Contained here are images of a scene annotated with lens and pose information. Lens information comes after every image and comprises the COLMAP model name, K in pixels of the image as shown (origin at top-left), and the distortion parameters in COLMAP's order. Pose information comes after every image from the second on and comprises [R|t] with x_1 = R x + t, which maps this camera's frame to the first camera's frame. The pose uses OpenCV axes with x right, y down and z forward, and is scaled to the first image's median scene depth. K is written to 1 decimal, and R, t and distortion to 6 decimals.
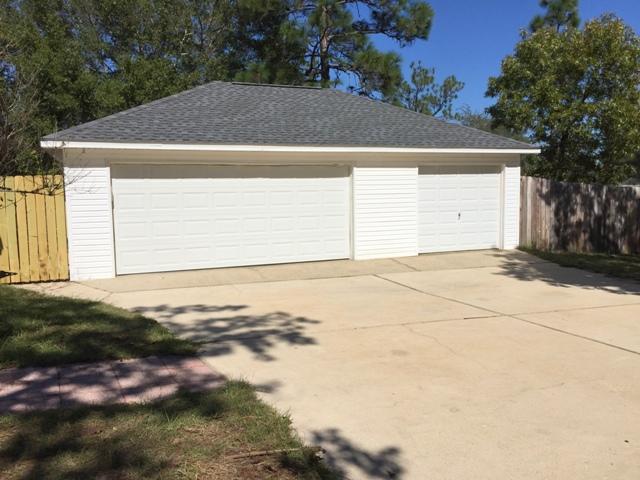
lens RADIAL K [[551.9, 0, 320.4], [0, 551.9, 239.7], [0, 0, 1]] dist [0.092013, -0.117742]
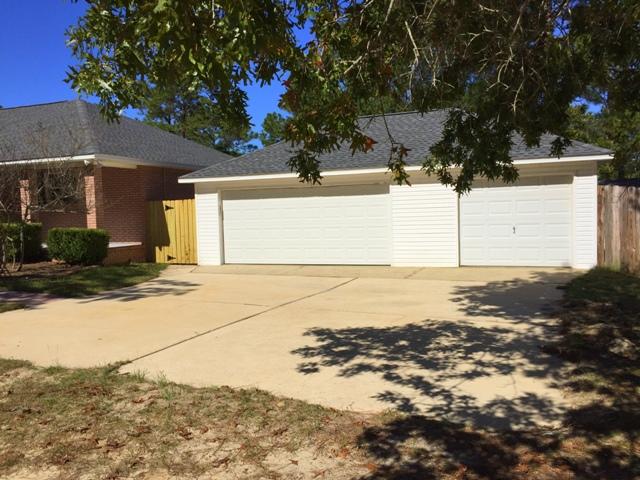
lens RADIAL K [[551.9, 0, 320.3], [0, 551.9, 240.1], [0, 0, 1]] dist [0.092013, -0.117742]
pose [[0.722169, 0.033234, -0.690918, 0.666911], [-0.044398, 0.999013, 0.001647, -0.011554], [0.690291, 0.029486, 0.722931, 0.070300]]
